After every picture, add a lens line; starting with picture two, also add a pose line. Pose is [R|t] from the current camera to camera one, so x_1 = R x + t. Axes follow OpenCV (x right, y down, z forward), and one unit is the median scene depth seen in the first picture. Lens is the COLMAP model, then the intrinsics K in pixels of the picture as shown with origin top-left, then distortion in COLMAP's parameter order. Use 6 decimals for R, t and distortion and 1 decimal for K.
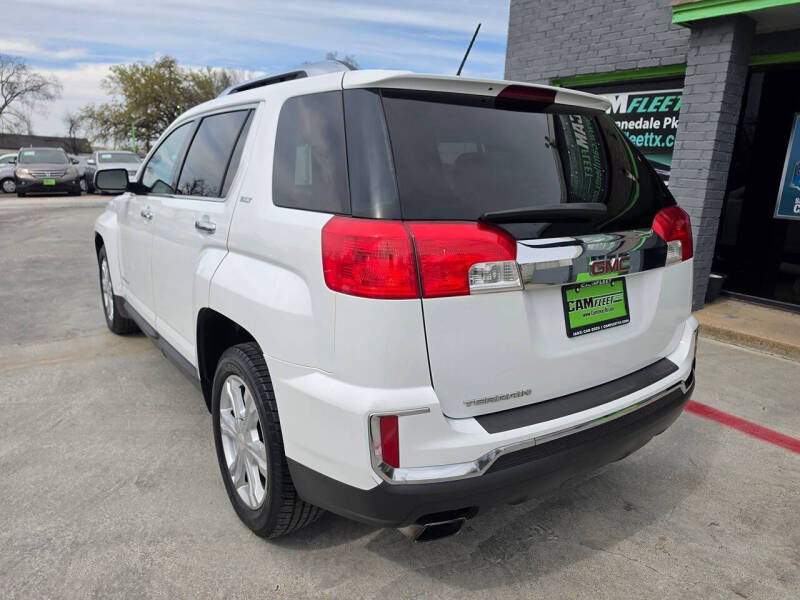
lens RADIAL K [[564.9, 0, 390.3], [0, 564.9, 319.1], [0, 0, 1]] dist [-0.001799, -0.003064]
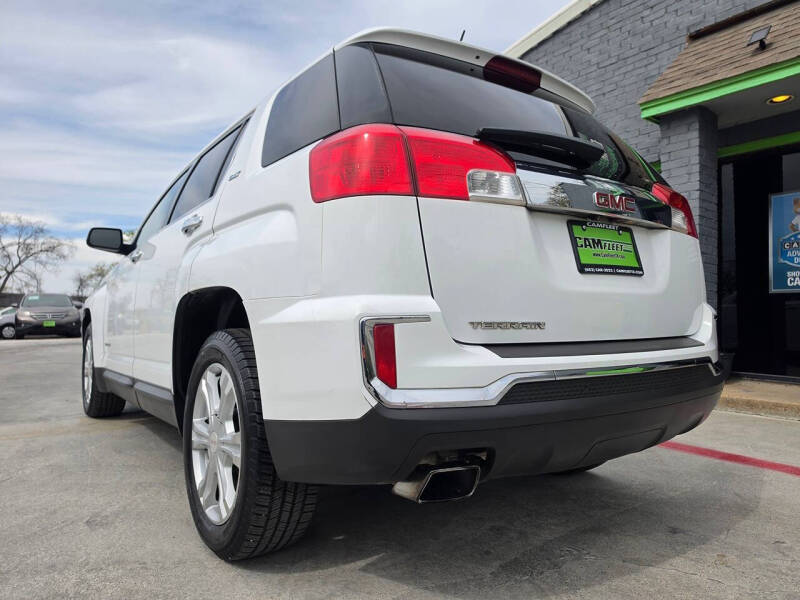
lens RADIAL K [[570.2, 0, 401.0], [0, 570.2, 302.8], [0, 0, 1]] dist [-0.008967, 0.005501]
pose [[0.999573, -0.020248, 0.021084, 0.004389], [0.025420, 0.958212, -0.284927, 0.232244], [-0.014434, 0.285341, 0.958317, 0.095543]]
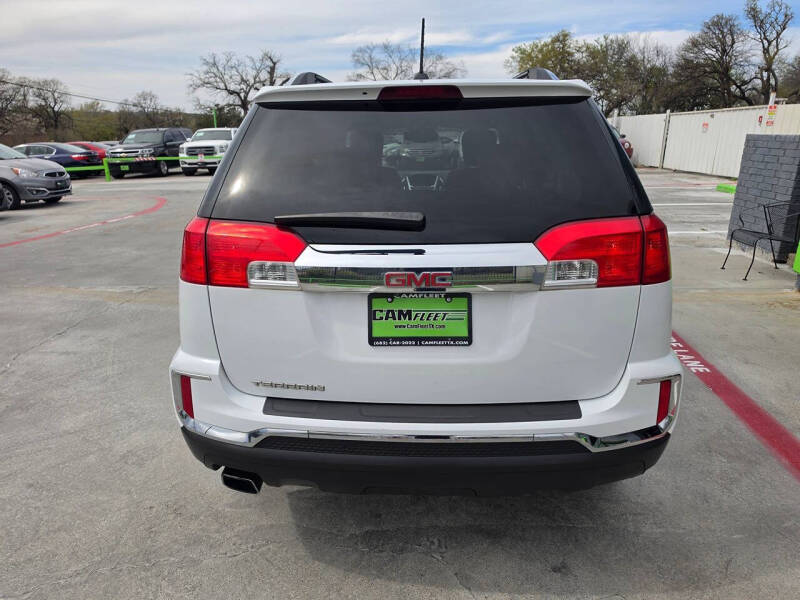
lens RADIAL K [[555.6, 0, 387.4], [0, 555.6, 297.8], [0, 0, 1]] dist [0.006715, -0.000894]
pose [[0.789805, 0.146253, -0.595666, 0.634729], [-0.135228, 0.988779, 0.063472, -0.081353], [0.598265, 0.030420, 0.800721, 0.163104]]
